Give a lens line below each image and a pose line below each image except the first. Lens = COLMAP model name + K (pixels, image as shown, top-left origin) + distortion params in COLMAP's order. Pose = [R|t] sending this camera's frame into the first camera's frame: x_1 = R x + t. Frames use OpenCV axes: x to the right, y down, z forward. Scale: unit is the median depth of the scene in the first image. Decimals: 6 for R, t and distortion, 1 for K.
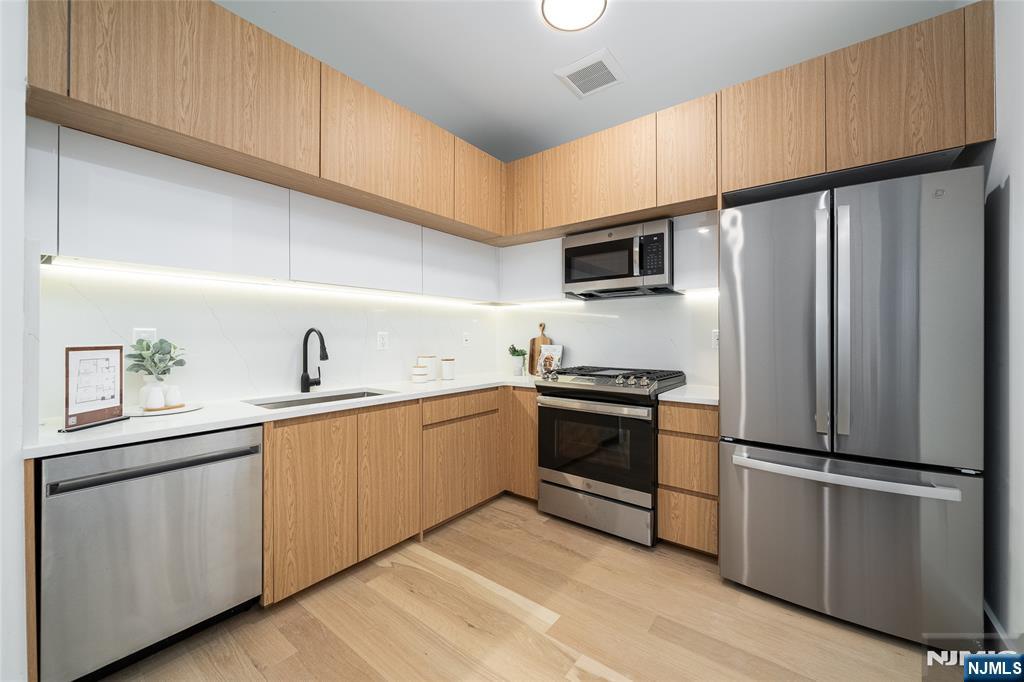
lens RADIAL K [[392.6, 0, 515.2], [0, 392.6, 337.0], [0, 0, 1]] dist [0.001851, 0.000155]
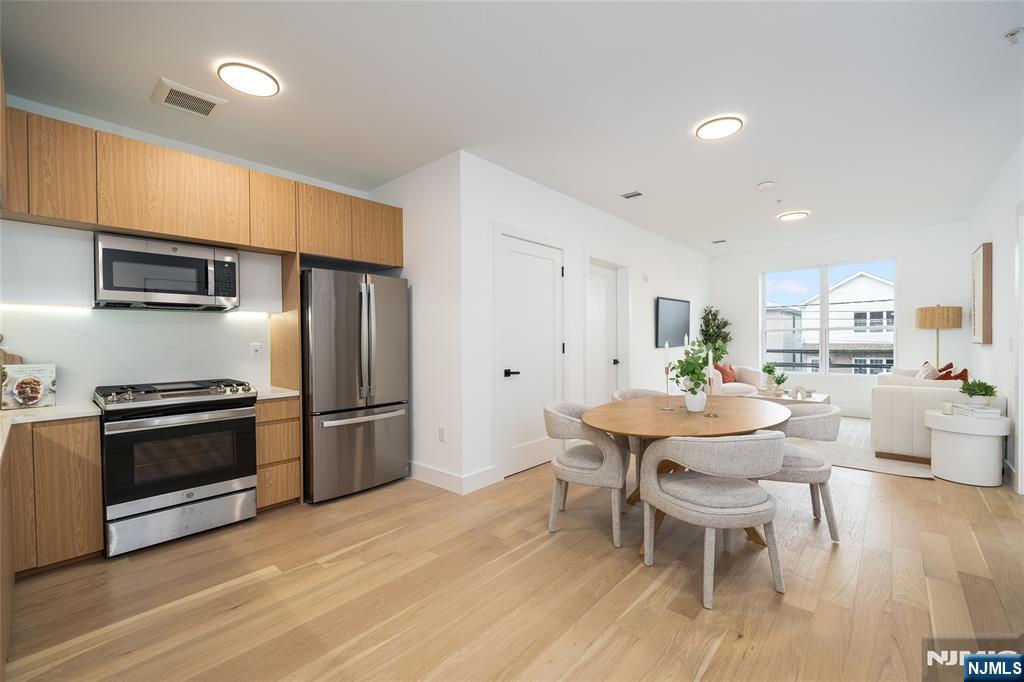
lens RADIAL K [[401.3, 0, 510.9], [0, 401.3, 340.9], [0, 0, 1]] dist [0.000235, 0.000028]
pose [[0.102216, -0.010346, 0.994708, -0.839511], [0.005759, 0.999935, 0.009808, -0.038117], [-0.994746, 0.004726, 0.102269, 0.049798]]
